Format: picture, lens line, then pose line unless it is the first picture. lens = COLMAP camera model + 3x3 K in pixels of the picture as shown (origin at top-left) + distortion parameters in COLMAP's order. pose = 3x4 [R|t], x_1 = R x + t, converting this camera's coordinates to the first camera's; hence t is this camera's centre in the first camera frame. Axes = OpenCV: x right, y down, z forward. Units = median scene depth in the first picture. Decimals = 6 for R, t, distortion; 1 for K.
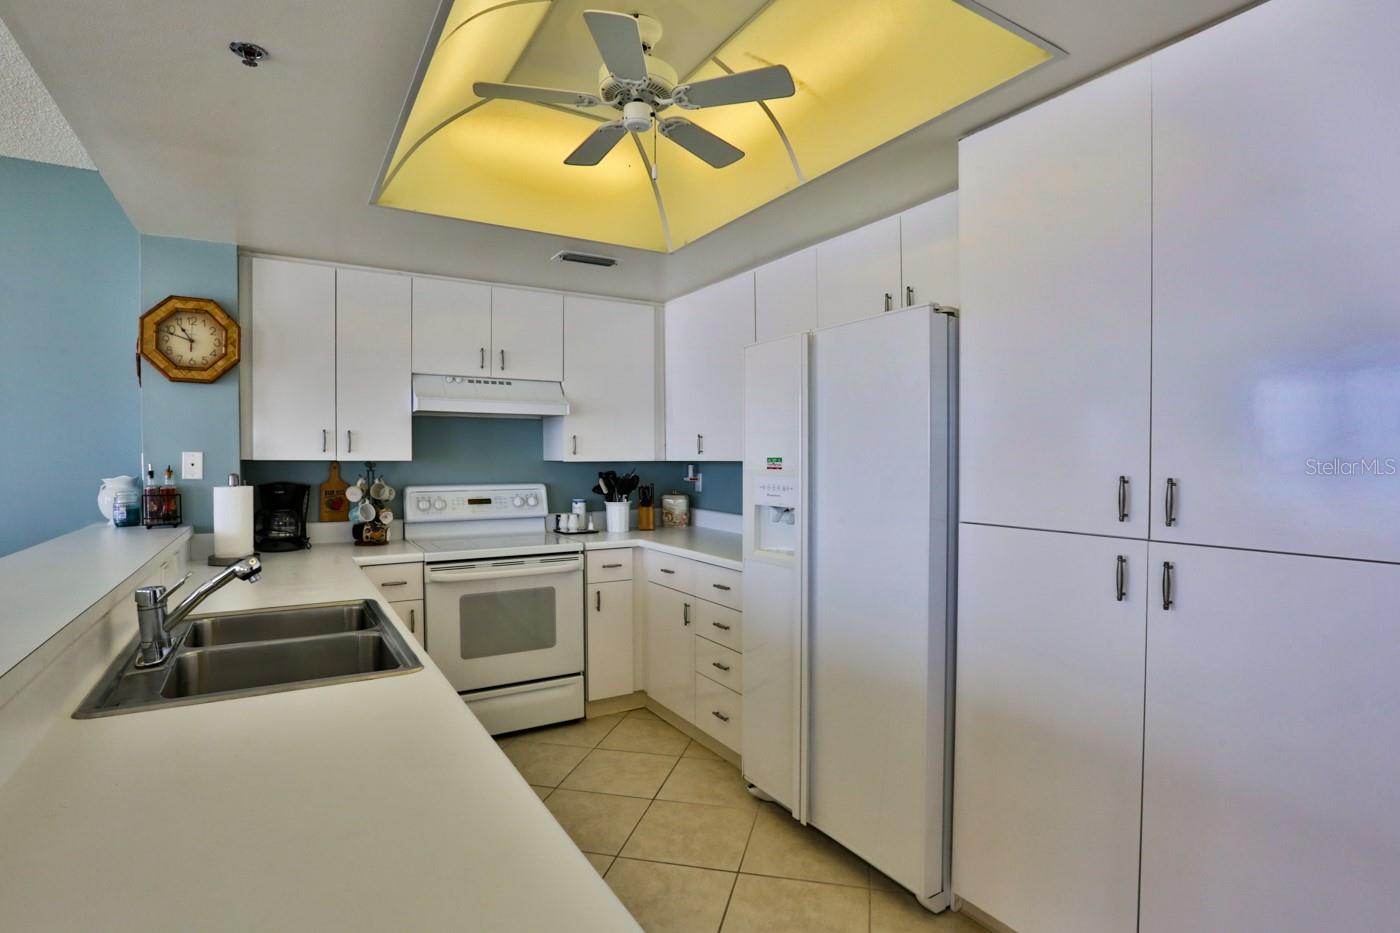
lens RADIAL K [[700.5, 0, 704.1], [0, 700.5, 471.3], [0, 0, 1]] dist [-0.050682, 0.017077]
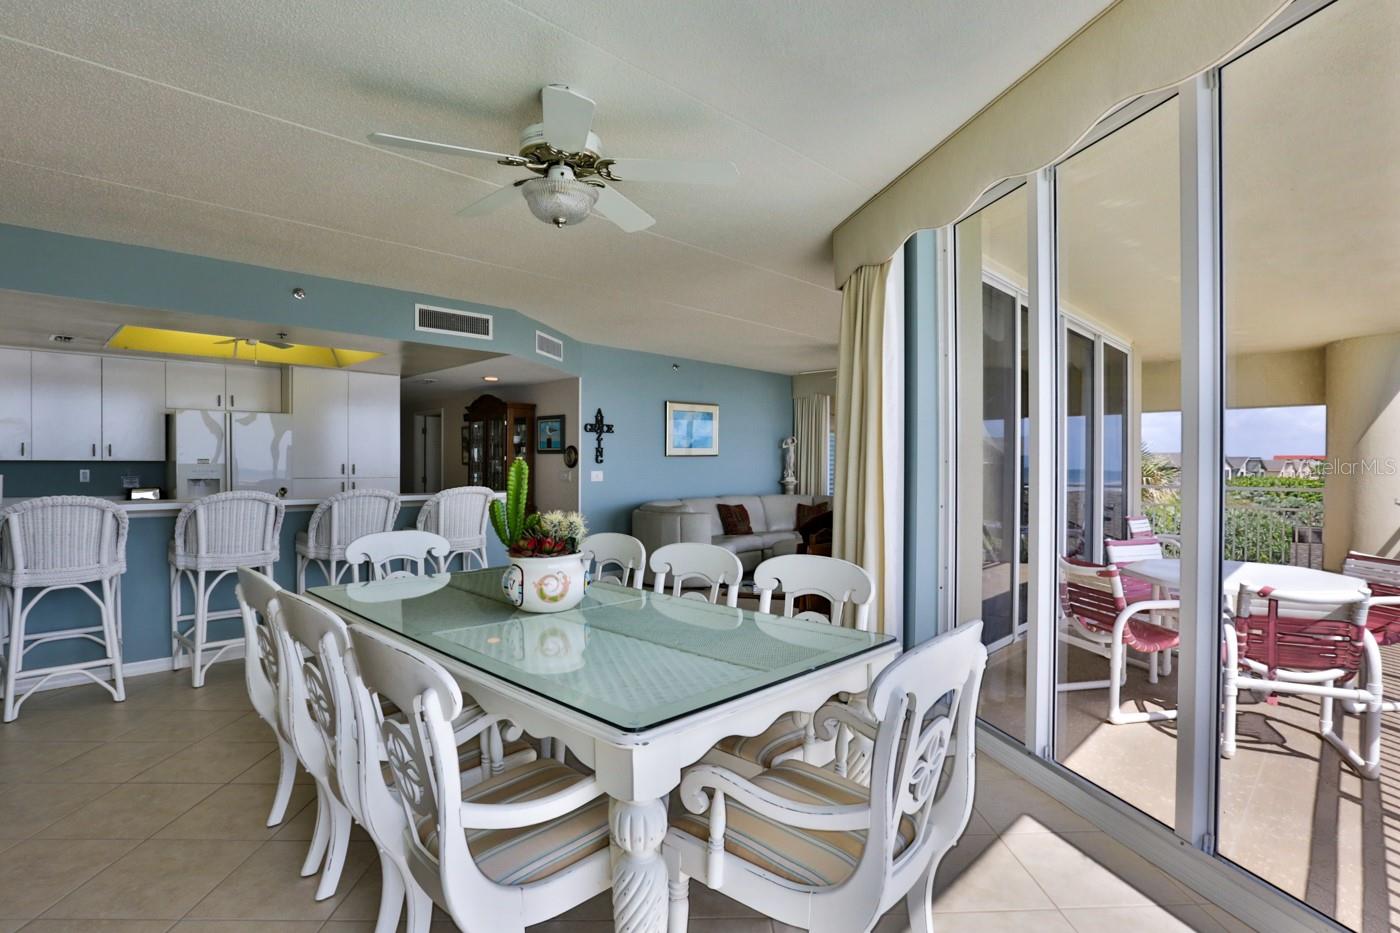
lens RADIAL K [[700.5, 0, 704.1], [0, 700.5, 471.3], [0, 0, 1]] dist [-0.050682, 0.017077]
pose [[-0.255106, -0.004282, 0.966904, -1.970661], [0.020190, 0.999749, 0.009754, 0.026887], [-0.966702, 0.022011, -0.254955, -0.057765]]
